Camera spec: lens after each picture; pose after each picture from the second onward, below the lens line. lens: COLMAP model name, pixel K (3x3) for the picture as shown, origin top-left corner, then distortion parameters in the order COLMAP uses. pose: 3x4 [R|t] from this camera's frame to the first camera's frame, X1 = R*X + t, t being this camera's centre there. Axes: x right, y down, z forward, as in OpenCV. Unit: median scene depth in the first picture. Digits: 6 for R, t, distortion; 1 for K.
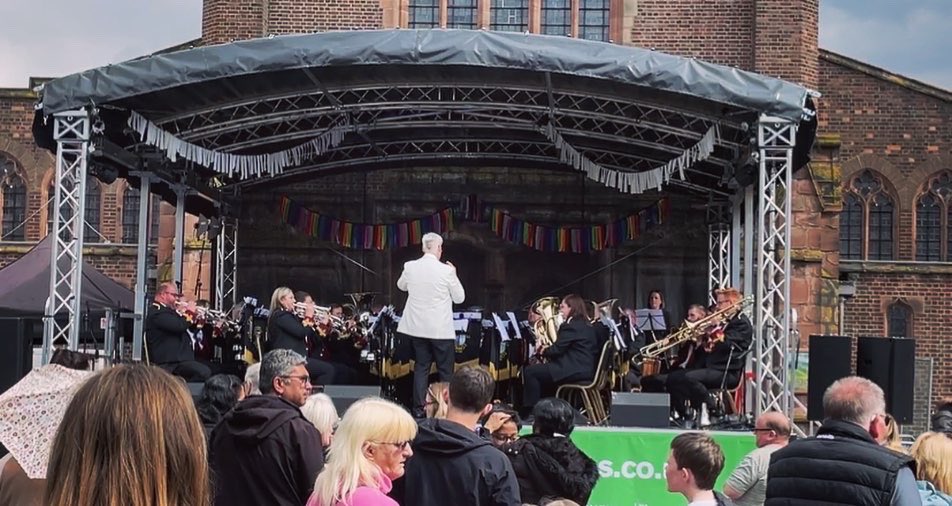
lens RADIAL K [[1583.1, 0, 476.0], [0, 1583.1, 253.0], [0, 0, 1]] dist [-0.012481, -0.019651]
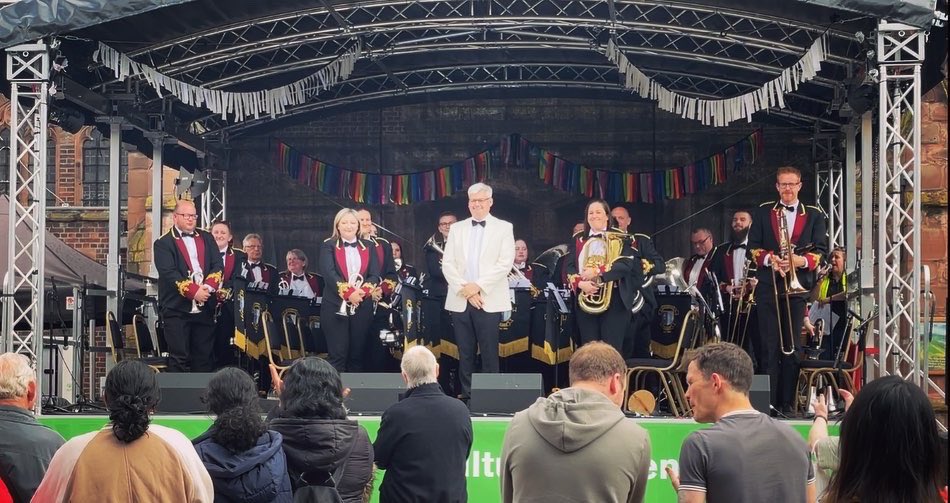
lens RADIAL K [[1579.8, 0, 475.0], [0, 1579.8, 251.5], [0, 0, 1]] dist [-0.012481, -0.019651]
pose [[0.996820, -0.022603, -0.076414, 0.036860], [0.026031, 0.998685, 0.044160, -0.012988], [0.075315, -0.046008, 0.996098, 0.199451]]
